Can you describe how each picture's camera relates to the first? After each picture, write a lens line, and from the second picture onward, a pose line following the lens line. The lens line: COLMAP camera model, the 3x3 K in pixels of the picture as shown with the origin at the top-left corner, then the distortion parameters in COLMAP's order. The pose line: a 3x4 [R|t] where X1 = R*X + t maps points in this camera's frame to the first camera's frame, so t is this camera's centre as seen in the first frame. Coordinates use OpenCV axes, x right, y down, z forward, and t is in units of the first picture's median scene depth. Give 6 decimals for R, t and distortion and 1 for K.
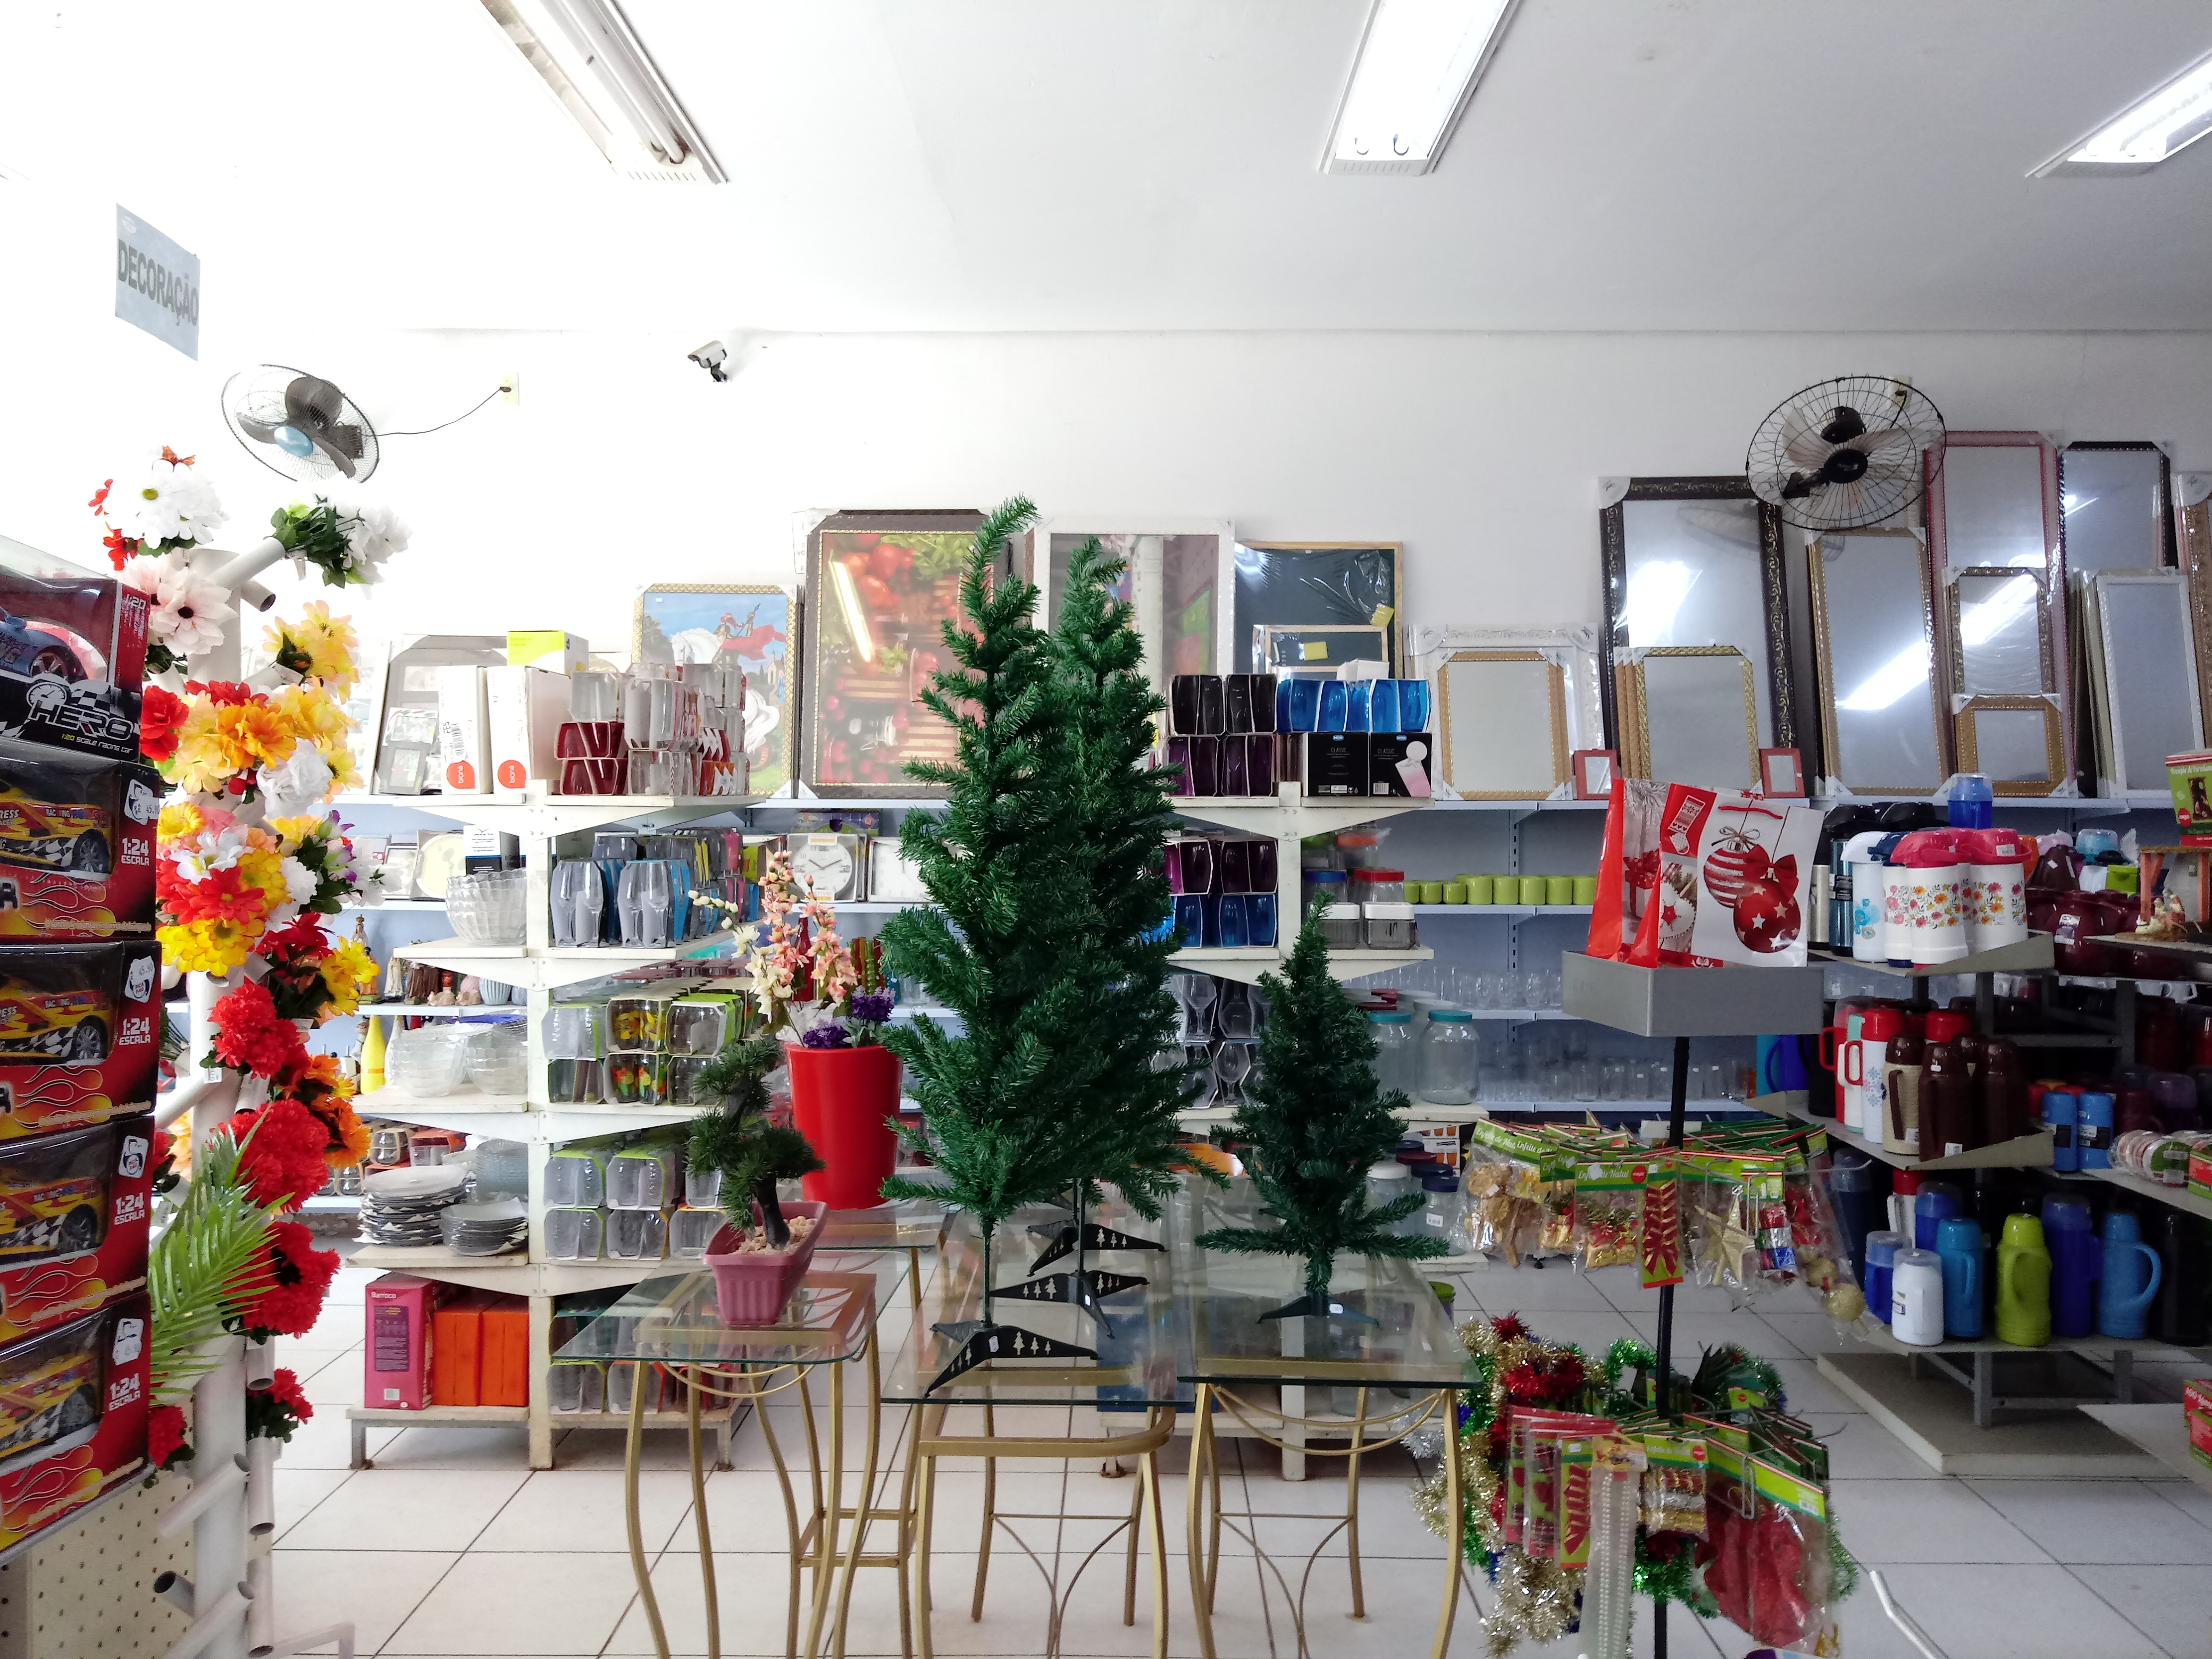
lens RADIAL K [[1689.1, 0, 1103.0], [0, 1689.1, 837.5], [0, 0, 1]] dist [0.038991, -0.039258]
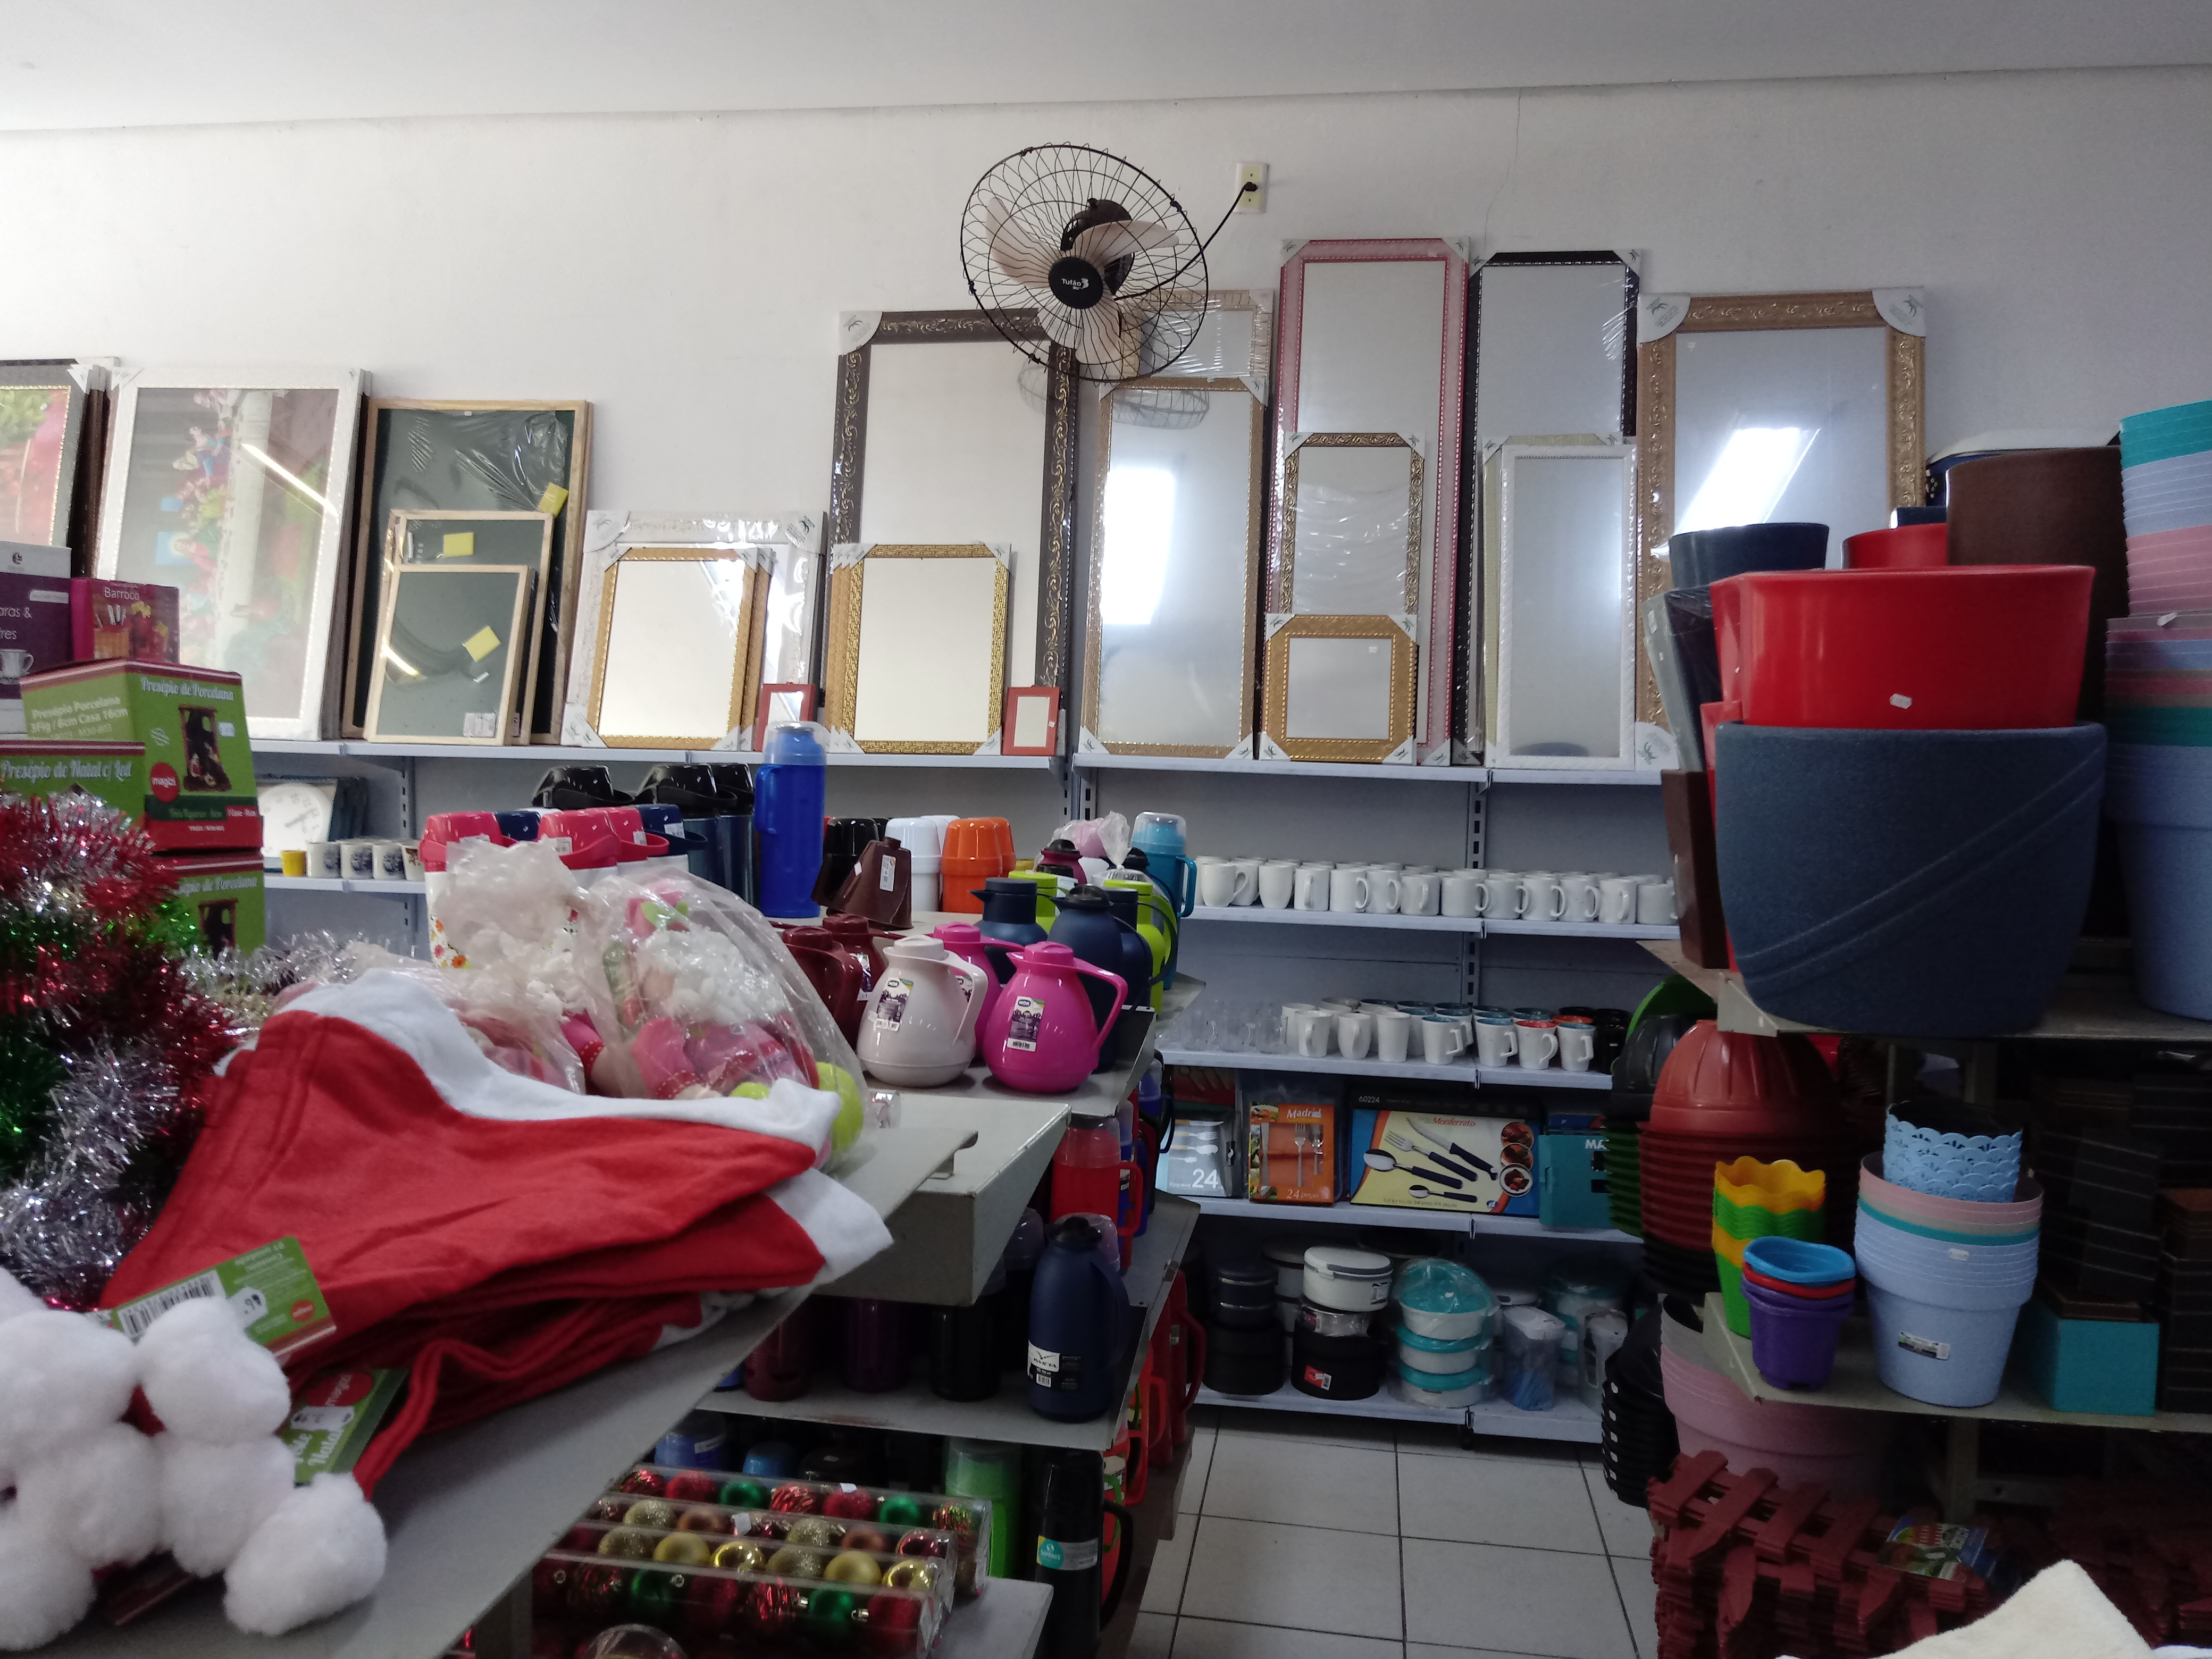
lens RADIAL K [[1689.1, 0, 1099.3], [0, 1689.1, 833.5], [0, 0, 1]] dist [0.038991, -0.039258]
pose [[0.990042, 0.030588, -0.137406, 0.513551], [-0.027391, 0.999310, 0.025100, -0.008988], [0.138079, -0.021086, 0.990197, 0.289005]]
